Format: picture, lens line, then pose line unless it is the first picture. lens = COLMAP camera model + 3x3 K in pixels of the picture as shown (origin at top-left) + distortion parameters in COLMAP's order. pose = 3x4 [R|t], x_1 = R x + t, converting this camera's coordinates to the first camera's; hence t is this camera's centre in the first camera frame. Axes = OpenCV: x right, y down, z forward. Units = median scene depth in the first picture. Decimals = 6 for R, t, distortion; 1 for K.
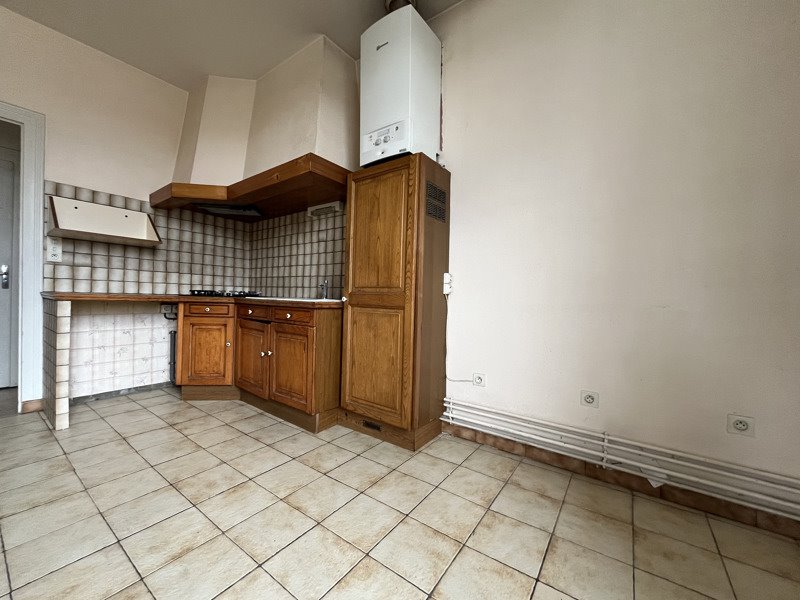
lens RADIAL K [[320.5, 0, 399.1], [0, 320.5, 298.9], [0, 0, 1]] dist [-0.000971, -0.000041]
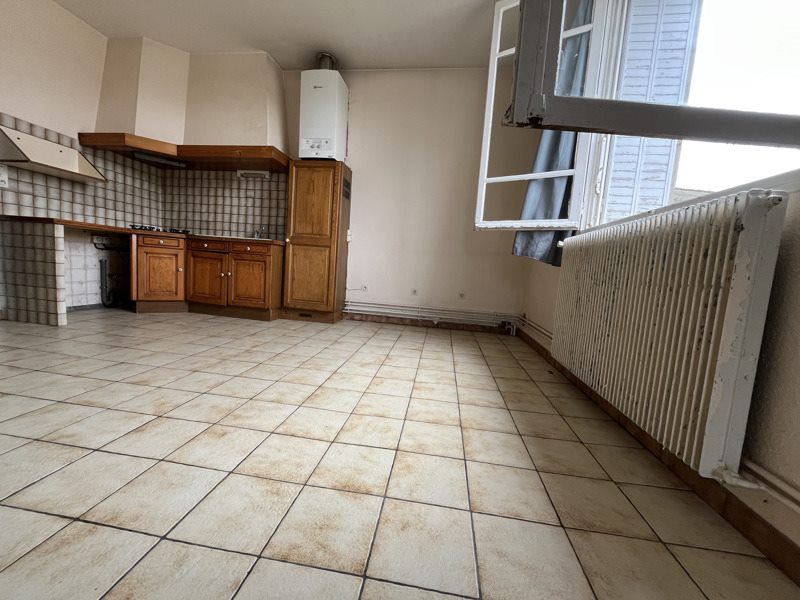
lens RADIAL K [[320.5, 0, 398.4], [0, 320.5, 297.7], [0, 0, 1]] dist [-0.000971, -0.000041]
pose [[0.882537, -0.009684, 0.470142, -0.366310], [-0.045846, 0.993253, 0.106519, 0.075884], [-0.468002, -0.115561, 0.876139, -0.599186]]
